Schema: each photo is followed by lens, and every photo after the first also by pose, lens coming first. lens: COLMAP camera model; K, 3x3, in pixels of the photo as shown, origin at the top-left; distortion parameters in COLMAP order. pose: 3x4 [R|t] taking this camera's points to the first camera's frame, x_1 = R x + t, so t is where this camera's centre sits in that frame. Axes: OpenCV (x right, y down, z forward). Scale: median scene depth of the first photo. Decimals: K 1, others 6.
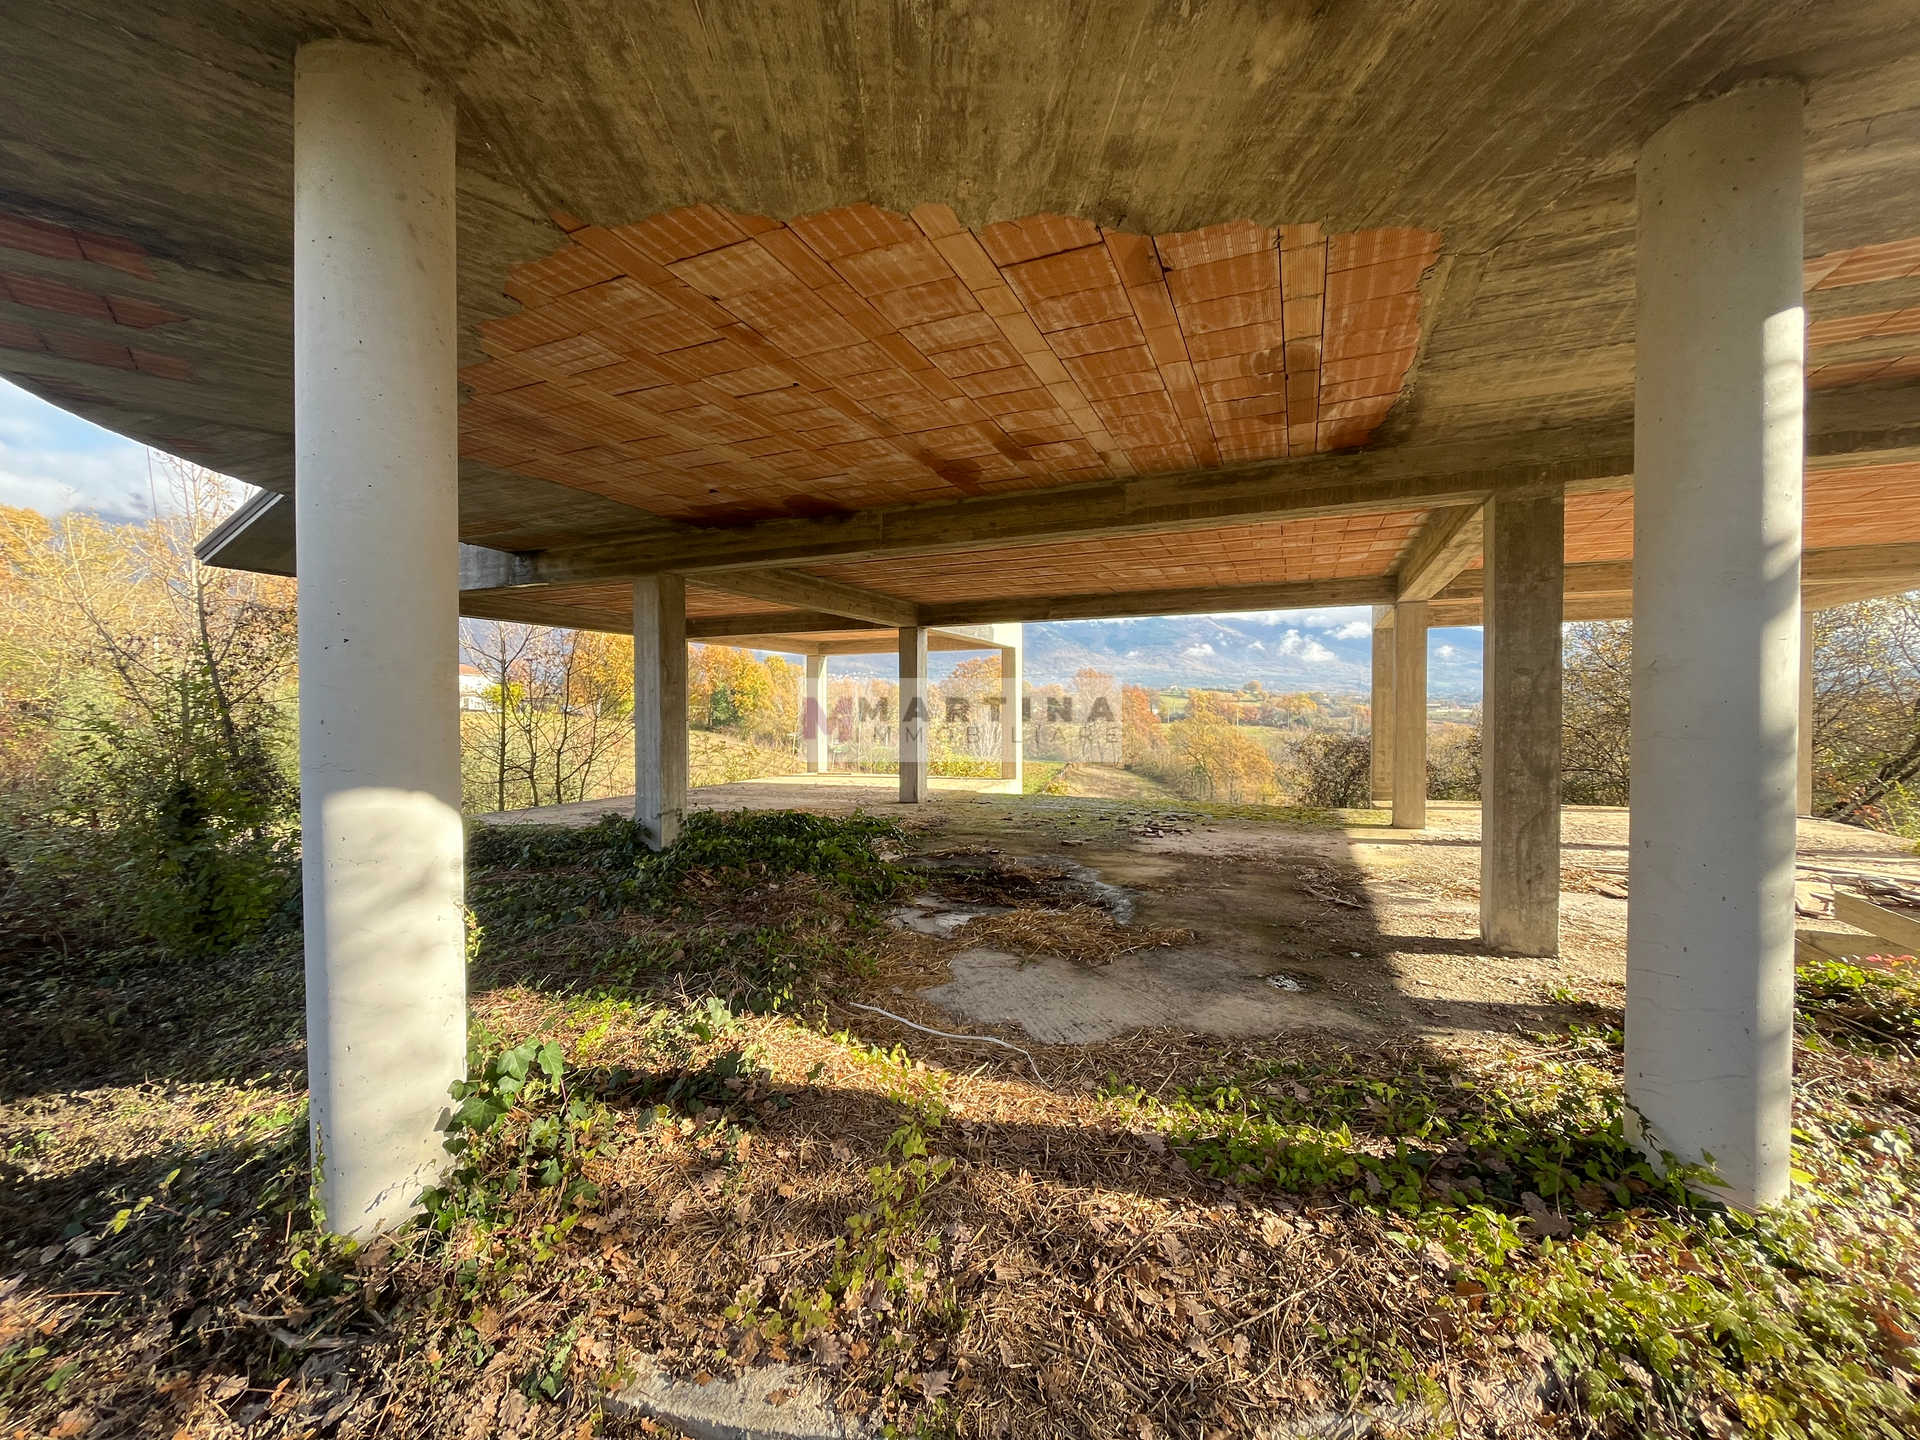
lens RADIAL K [[771.3, 0, 963.2], [0, 771.3, 722.2], [0, 0, 1]] dist [-0.001268, -0.000189]
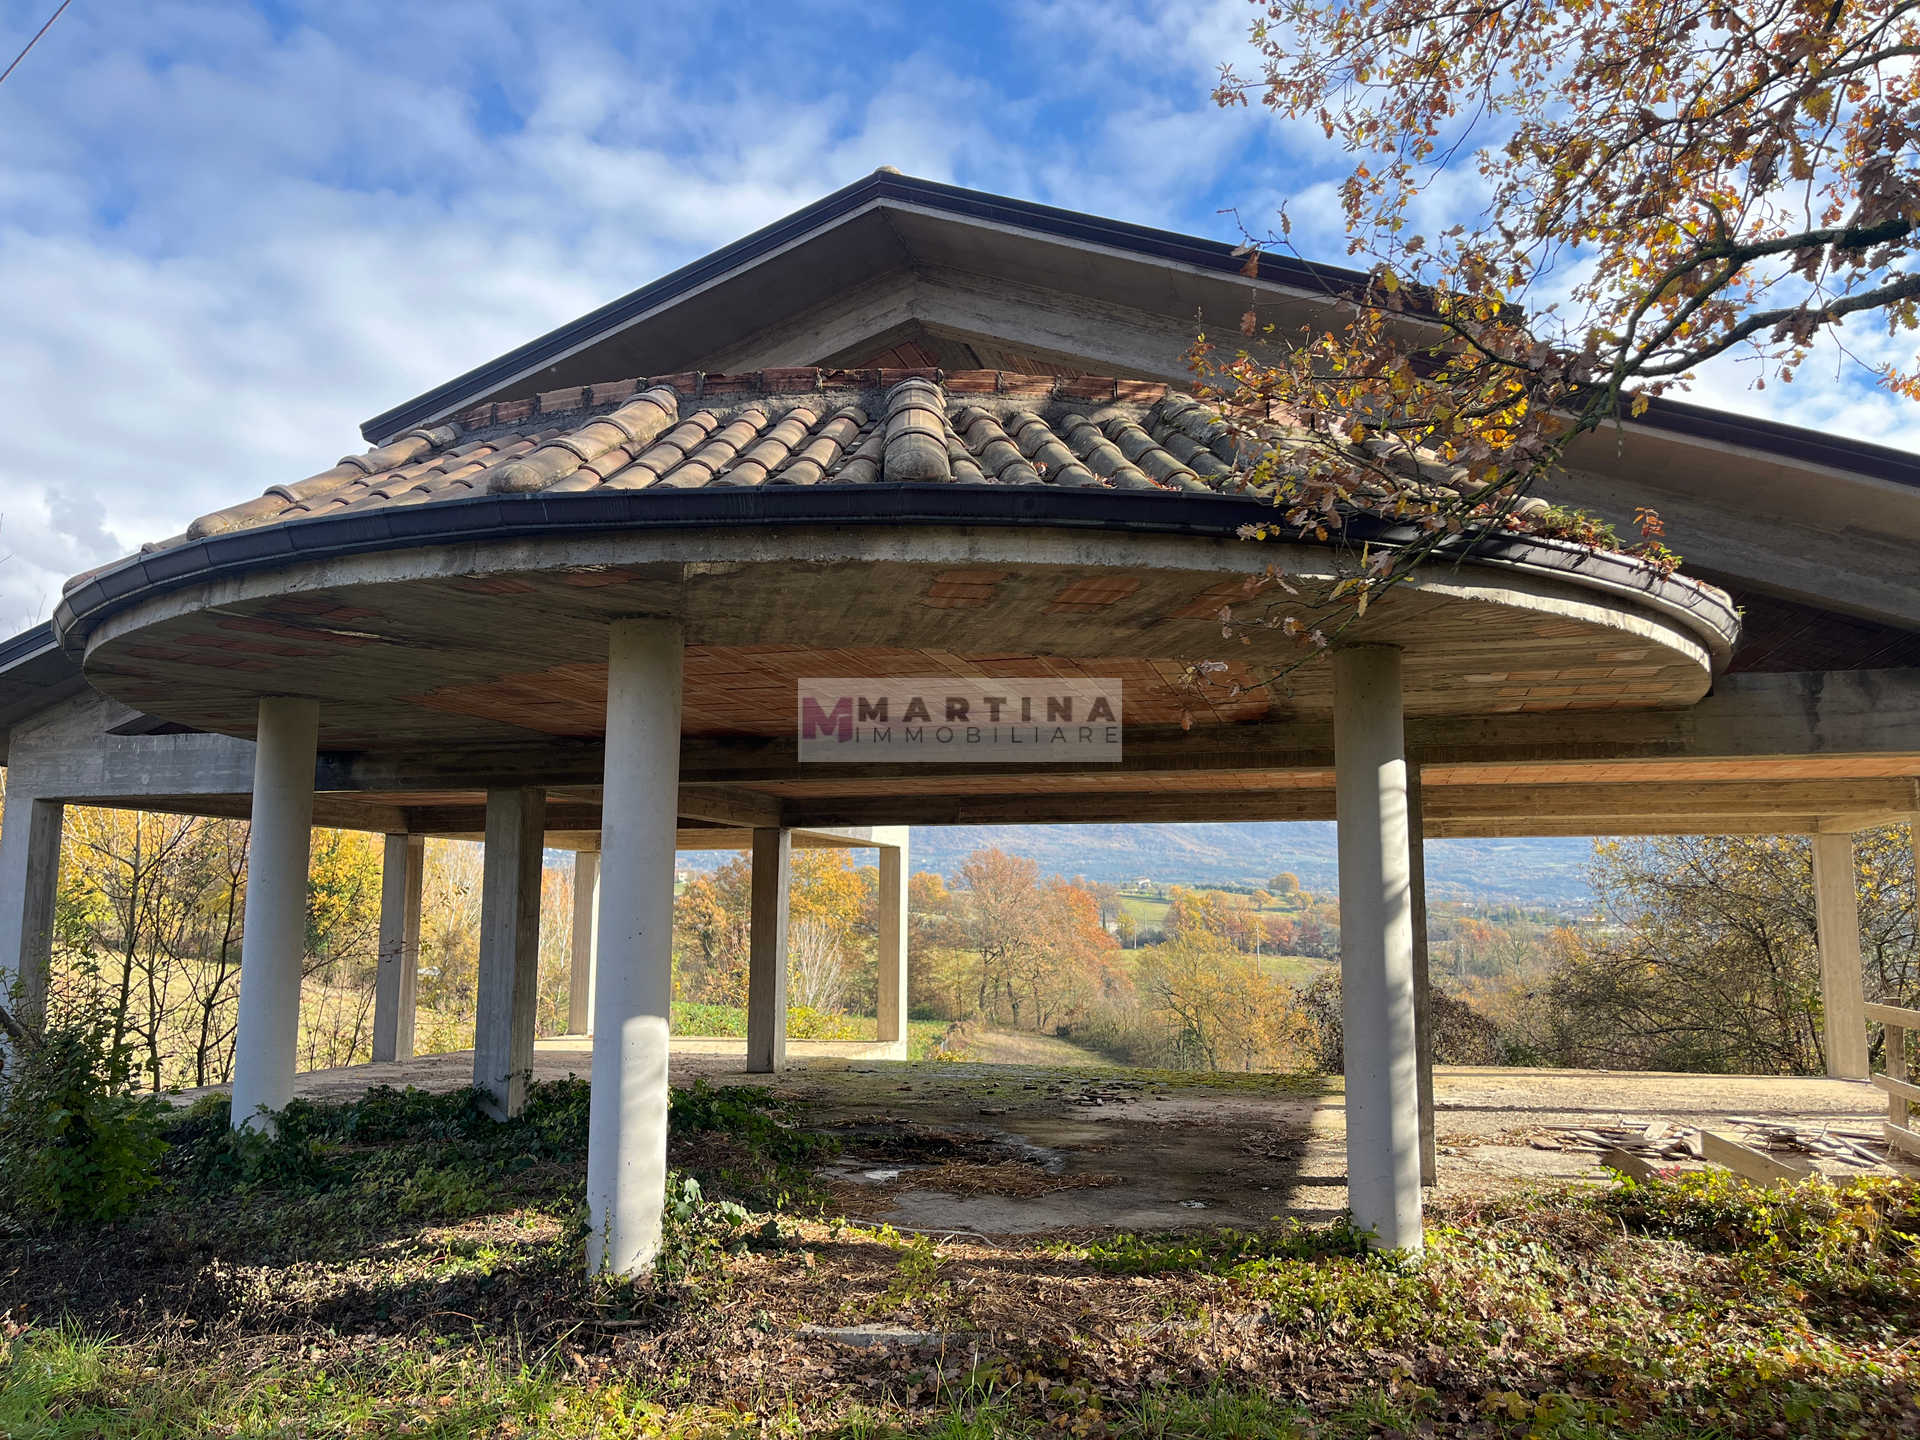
lens RADIAL K [[1449.9, 0, 956.9], [0, 1449.9, 725.1], [0, 0, 1]] dist [0.032876, -0.011717]
pose [[0.990412, 0.025222, 0.135824, -0.128213], [-0.004500, 0.988560, -0.150760, -0.018791], [-0.138073, 0.148703, 0.979195, -0.624012]]
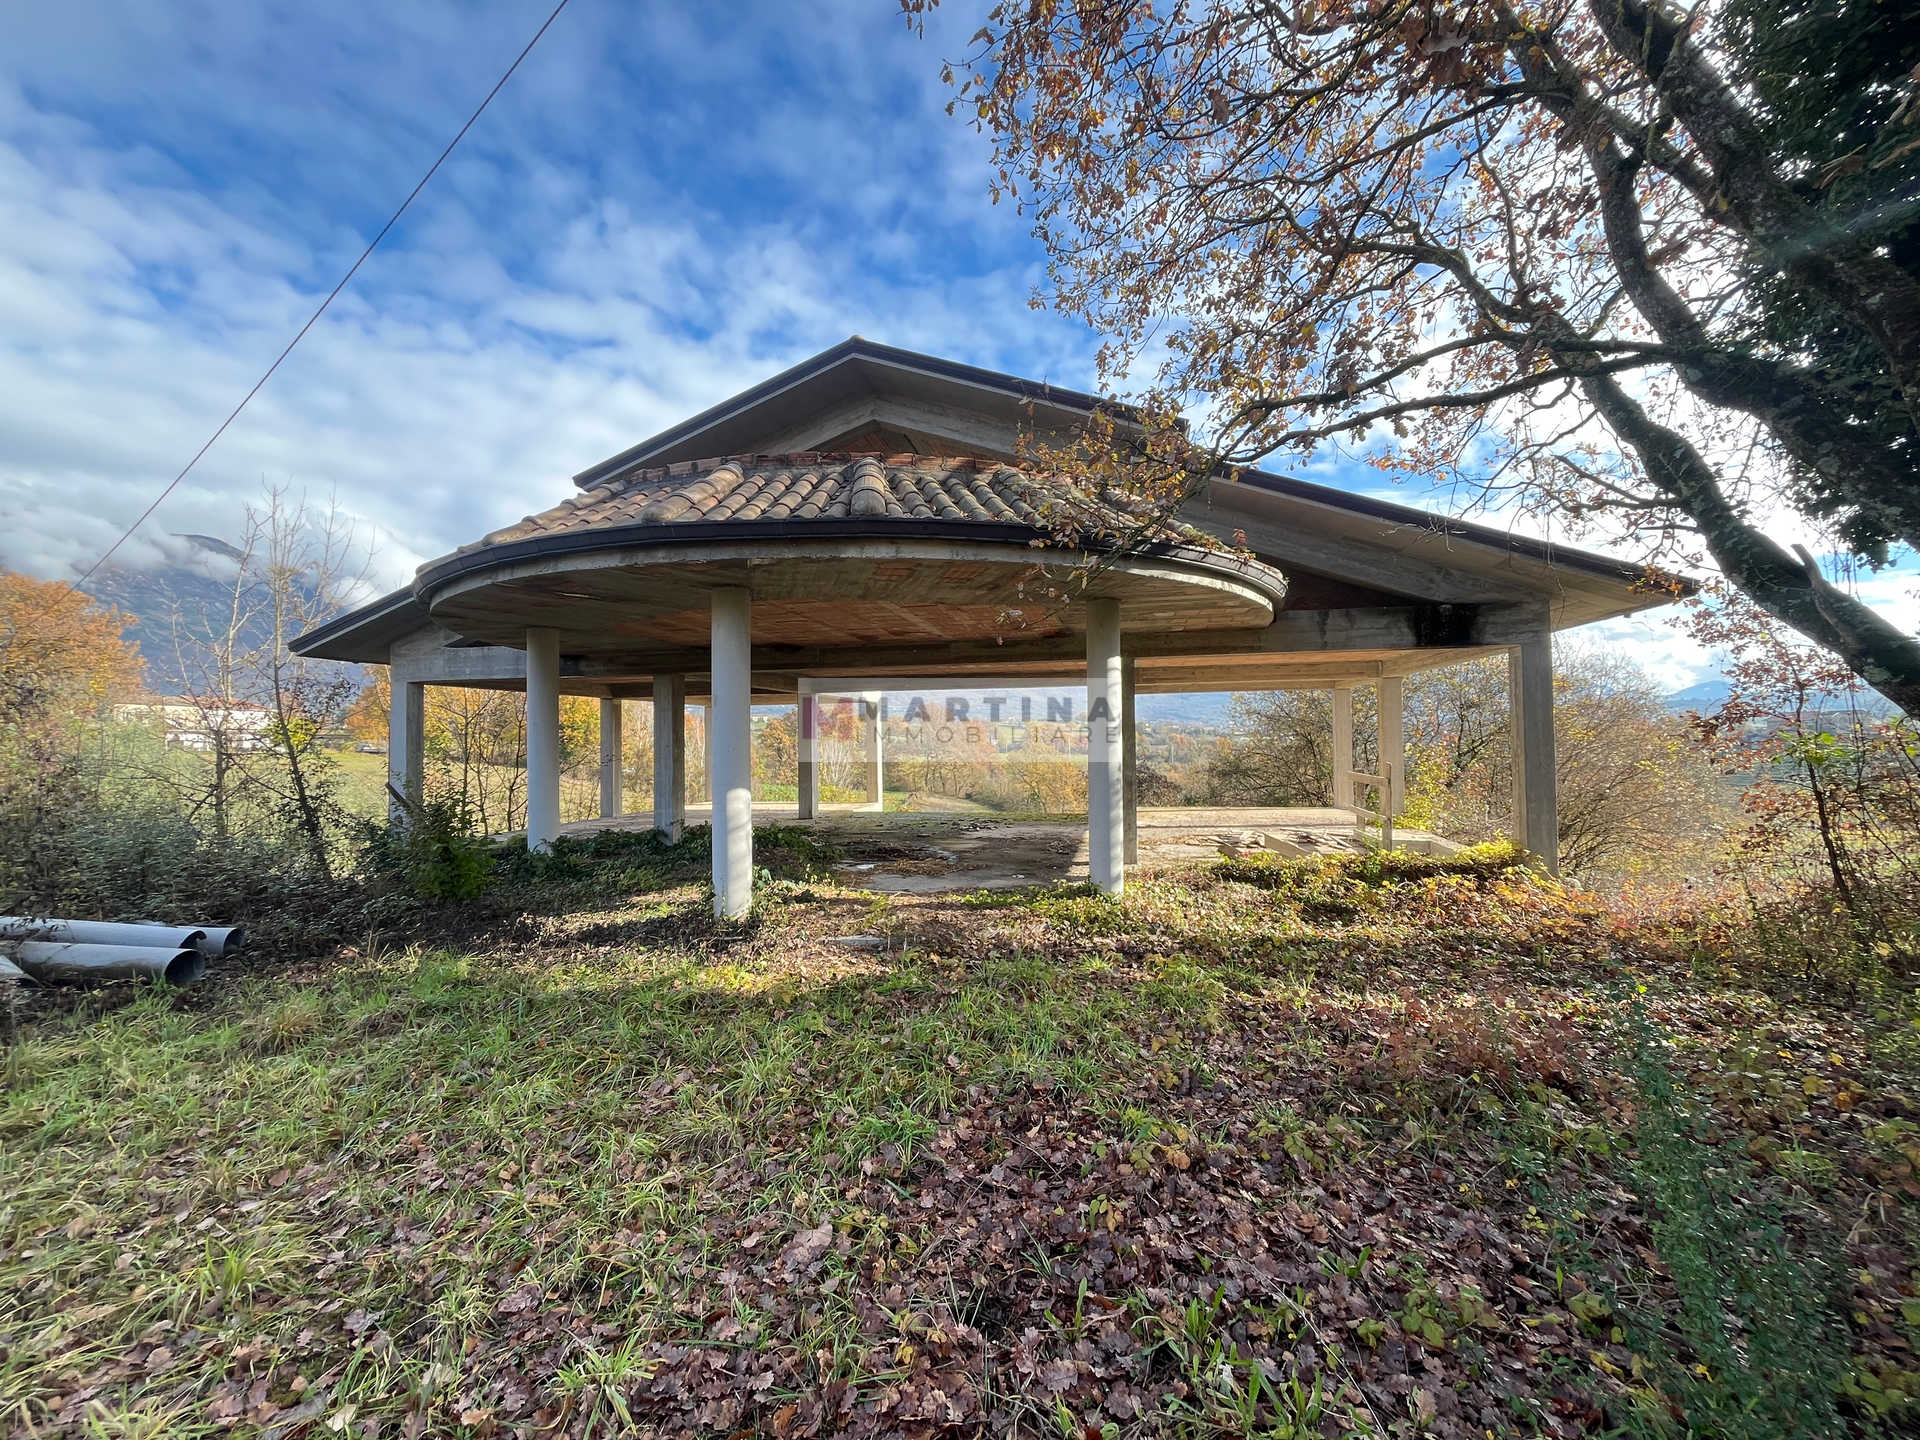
lens RADIAL K [[771.3, 0, 963.2], [0, 771.3, 722.2], [0, 0, 1]] dist [-0.001268, -0.000189]
pose [[0.979401, -0.004613, 0.201872, -0.113837], [0.012809, 0.999145, -0.039314, -0.018236], [-0.201518, 0.041090, 0.978623, -0.670490]]
